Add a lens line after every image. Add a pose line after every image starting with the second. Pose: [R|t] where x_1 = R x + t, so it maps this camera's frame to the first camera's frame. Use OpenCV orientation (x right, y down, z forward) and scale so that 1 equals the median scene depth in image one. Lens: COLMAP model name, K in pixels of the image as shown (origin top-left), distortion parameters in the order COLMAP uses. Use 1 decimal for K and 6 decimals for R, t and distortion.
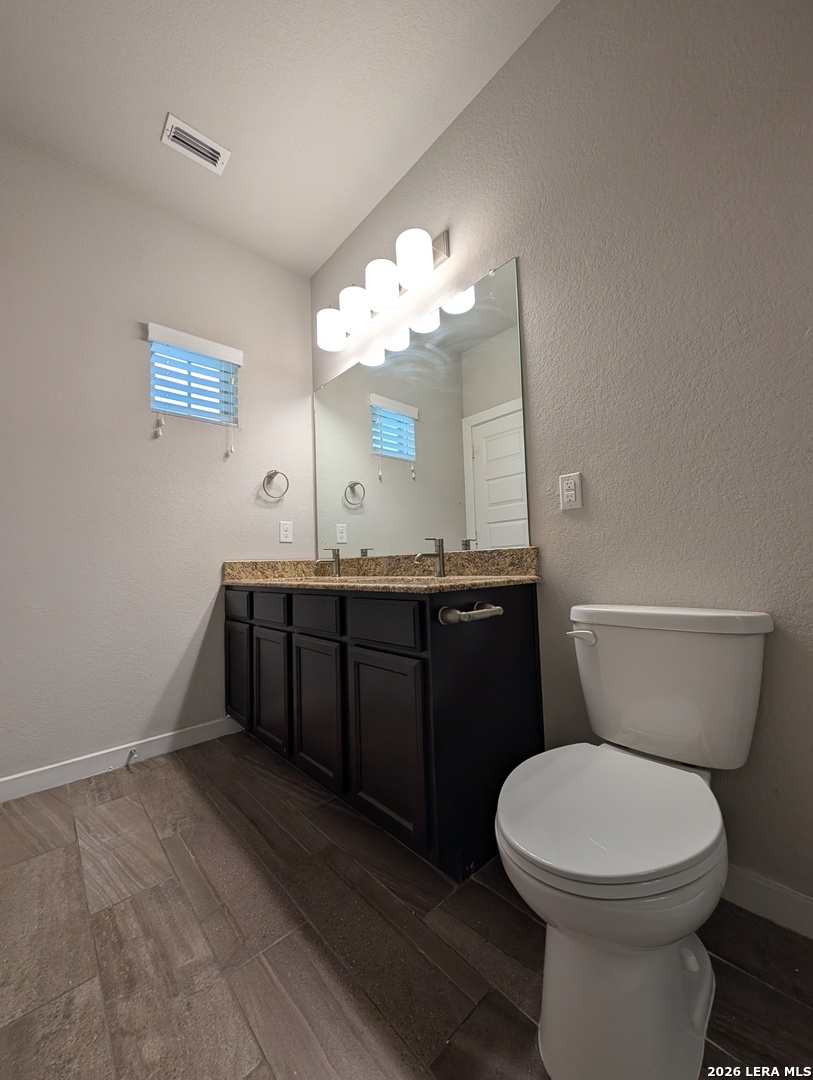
lens RADIAL K [[408.6, 0, 407.3], [0, 408.6, 540.6], [0, 0, 1]] dist [-0.000772, -0.000100]
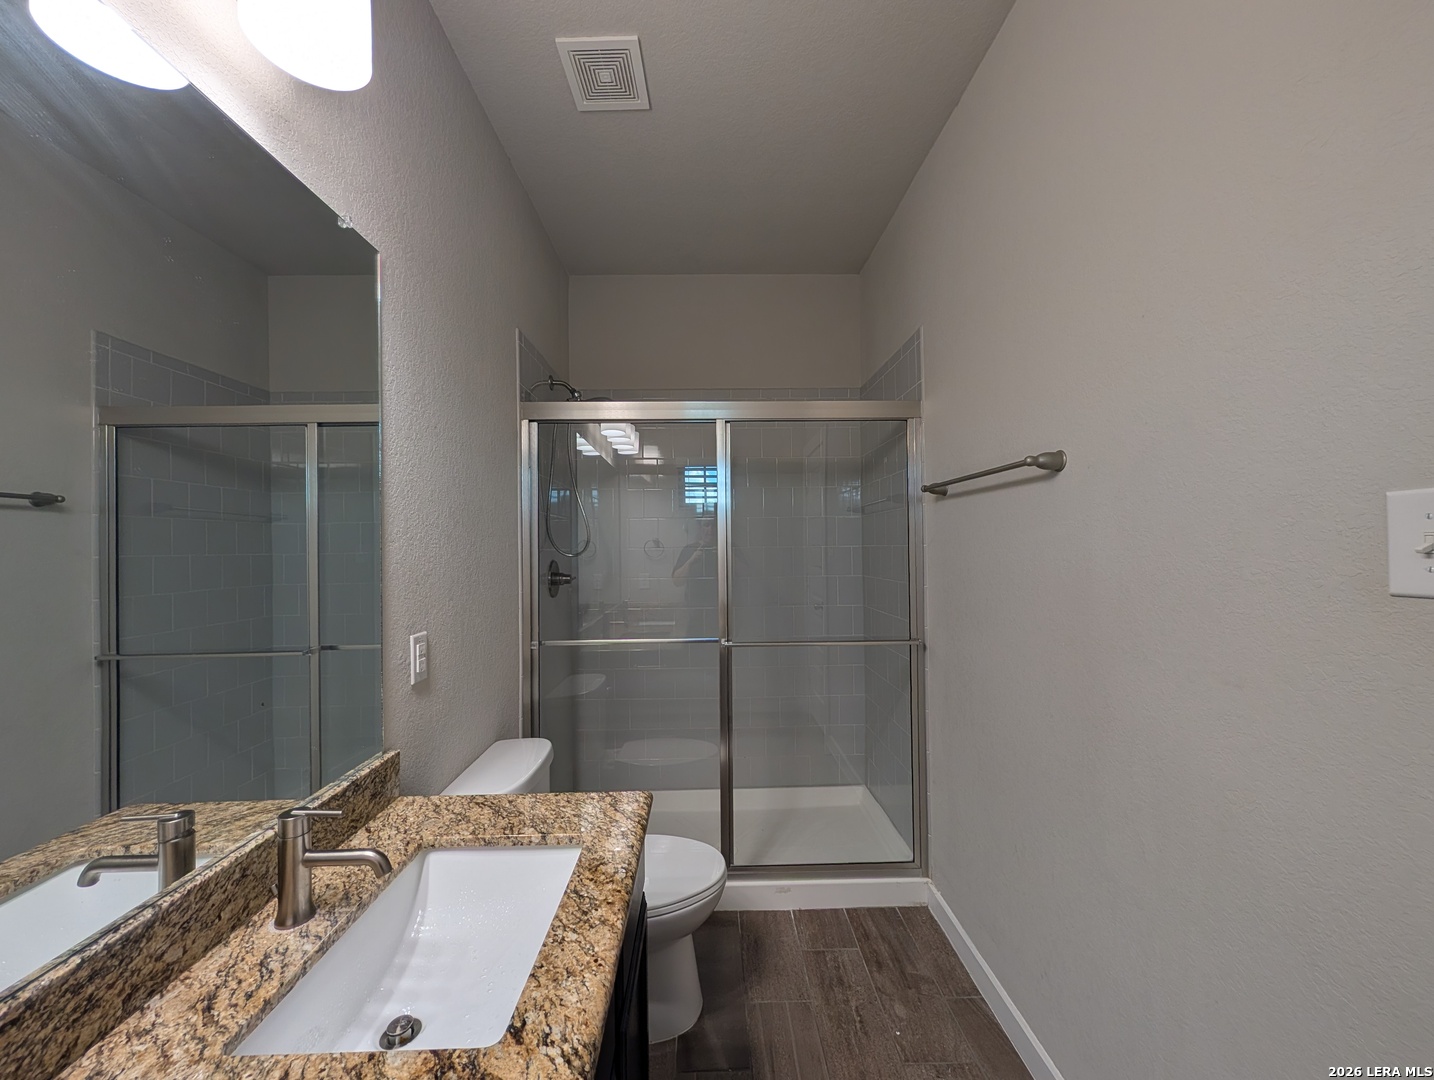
lens RADIAL K [[542.5, 0, 715.2], [0, 542.5, 541.2], [0, 0, 1]] dist [-0.000772, -0.000100]
pose [[-0.747233, 0.045513, 0.663001, -0.594187], [-0.004362, 0.997295, -0.073377, -0.236071], [-0.664547, -0.057722, -0.745013, 1.258660]]
